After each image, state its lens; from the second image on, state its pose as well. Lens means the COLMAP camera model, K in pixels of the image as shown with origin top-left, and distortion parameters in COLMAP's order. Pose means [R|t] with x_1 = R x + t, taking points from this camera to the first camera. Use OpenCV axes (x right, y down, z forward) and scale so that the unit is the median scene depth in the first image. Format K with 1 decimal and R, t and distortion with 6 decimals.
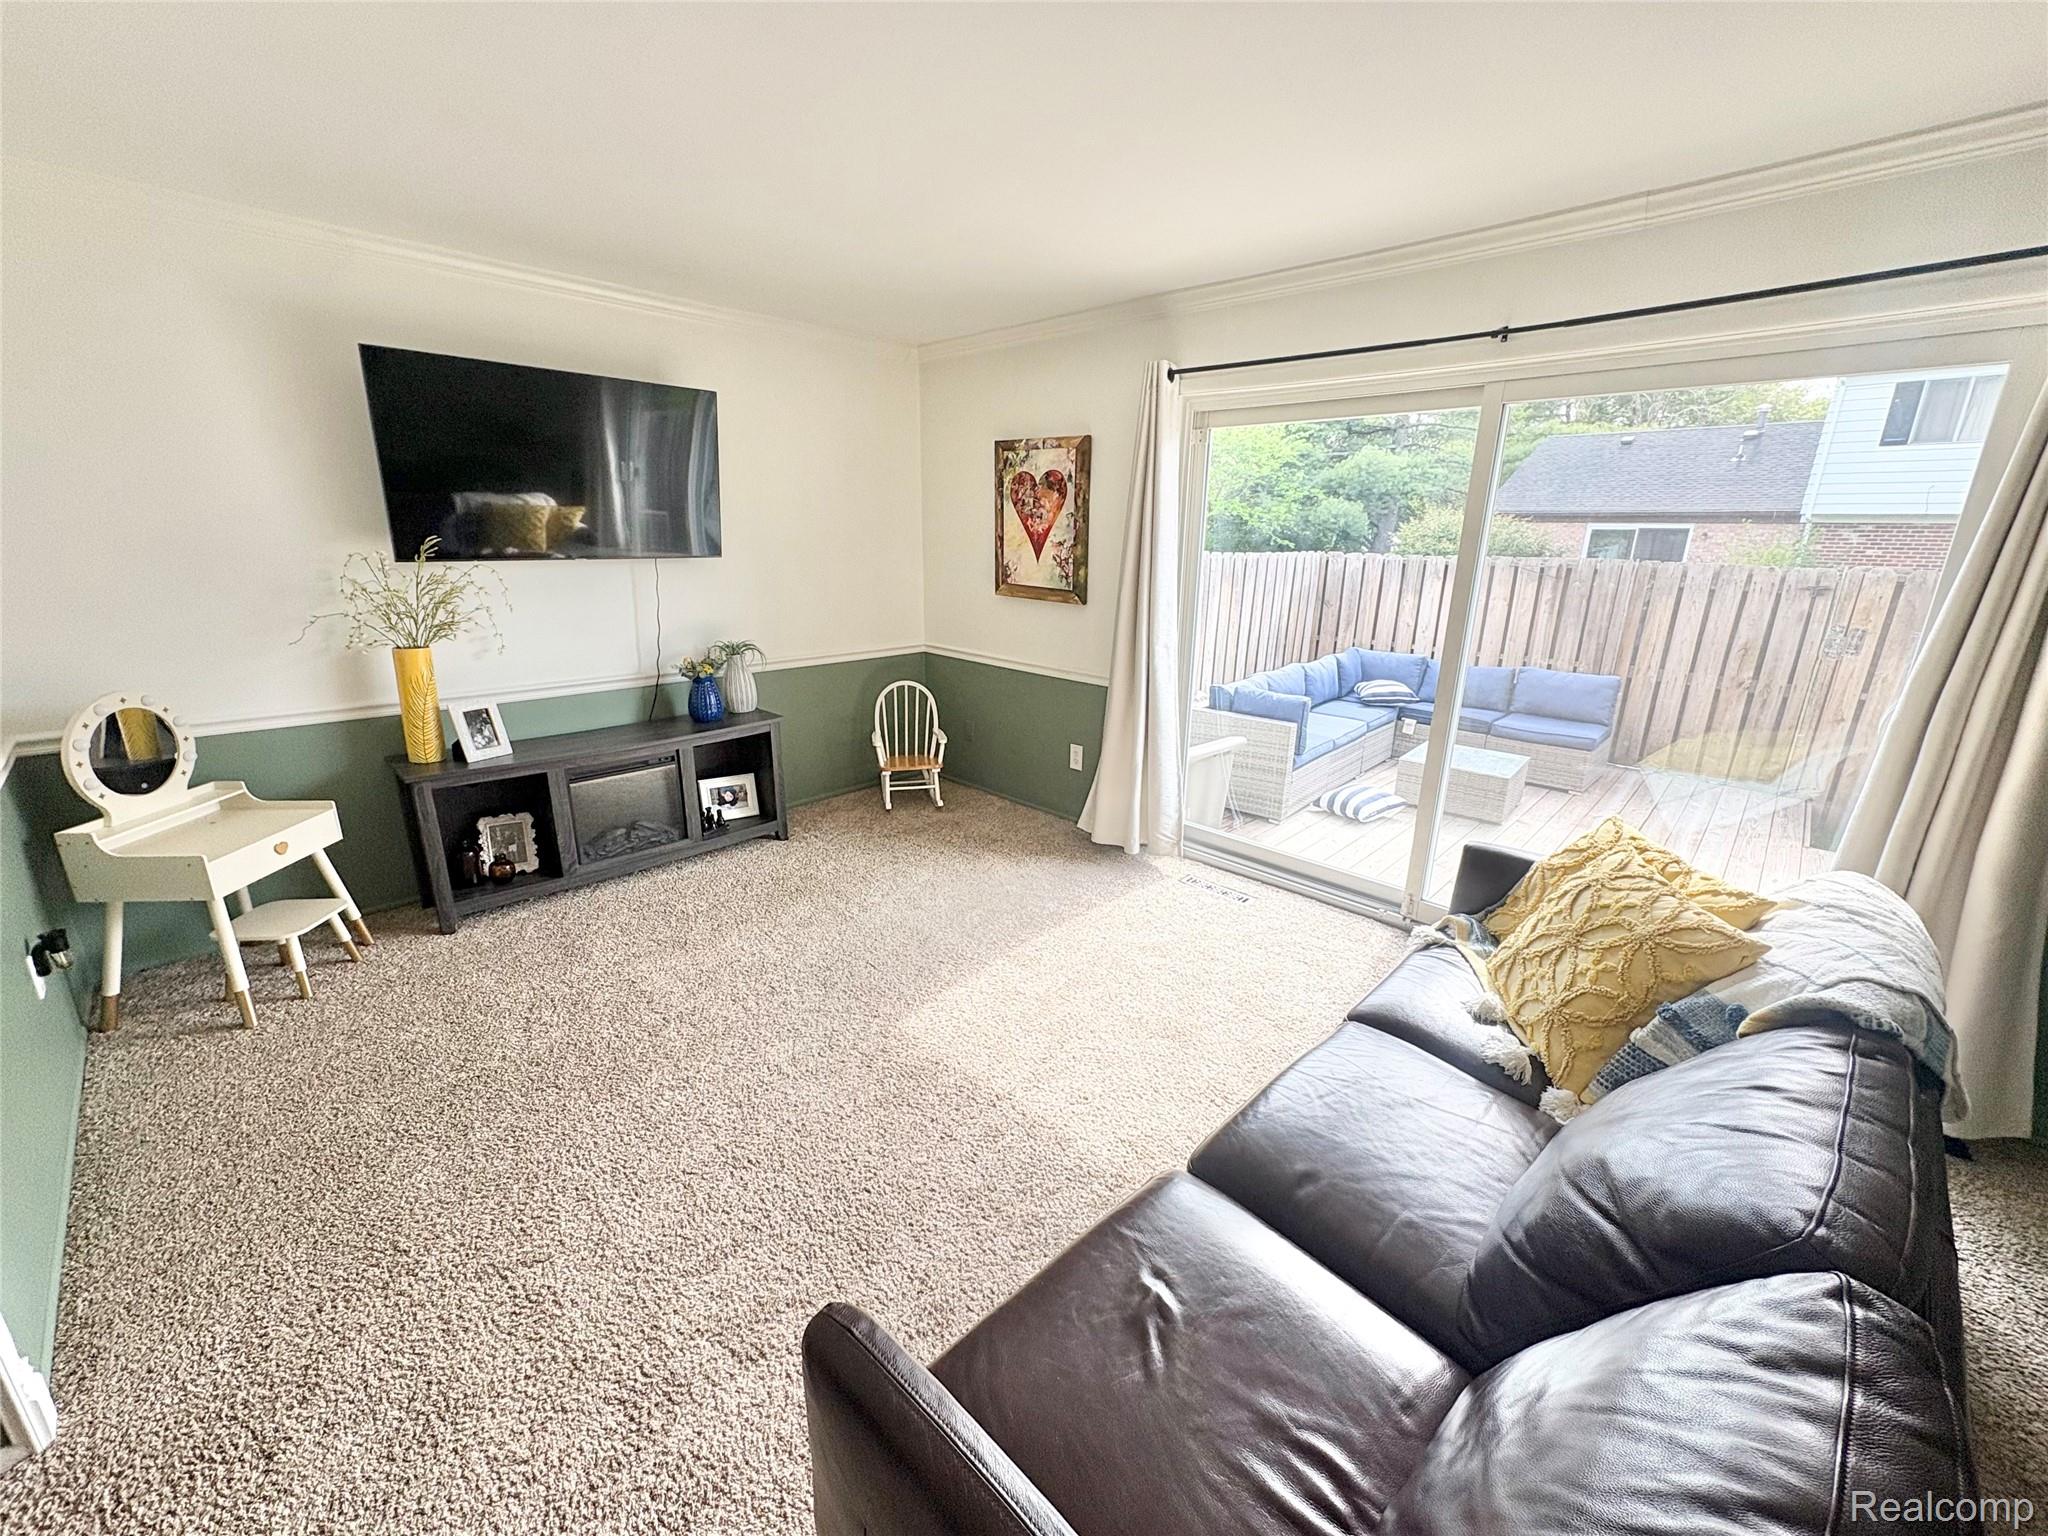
lens RADIAL K [[813.3, 0, 1024.8], [0, 813.3, 763.9], [0, 0, 1]] dist [-0.000203, -0.000071]
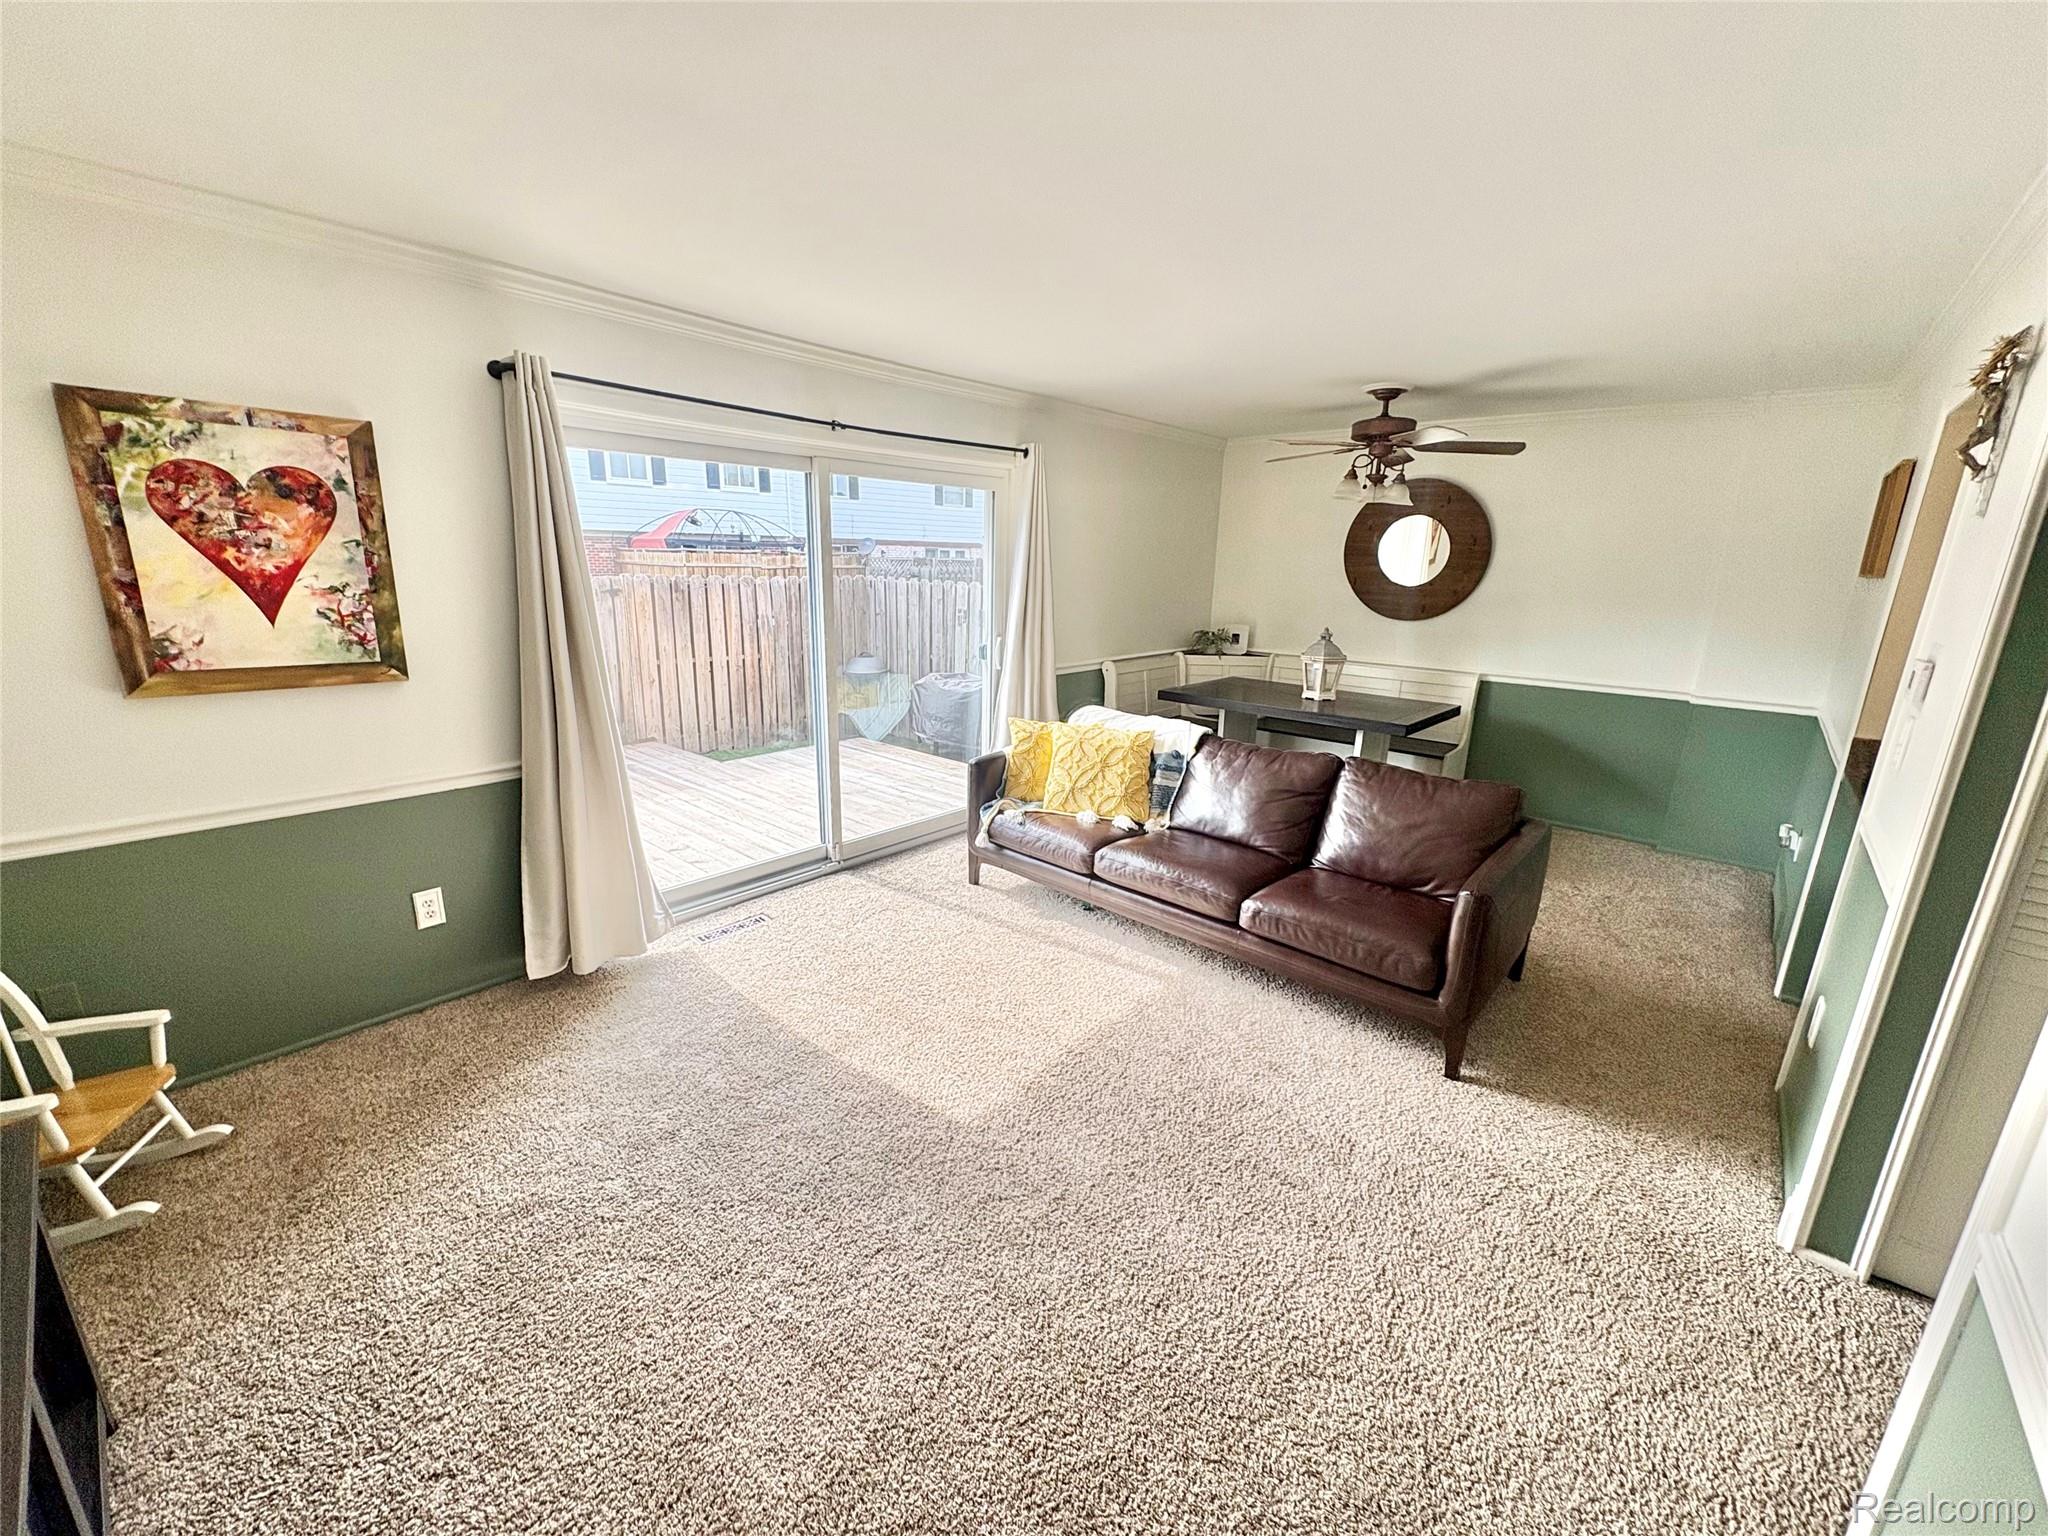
lens RADIAL K [[813.3, 0, 1025.8], [0, 813.3, 760.1], [0, 0, 1]] dist [-0.000203, -0.000071]
pose [[-0.053069, -0.258269, 0.964614, -0.603263], [0.257781, 0.929692, 0.263101, -0.179516], [-0.964745, 0.262622, 0.017239, 0.525302]]
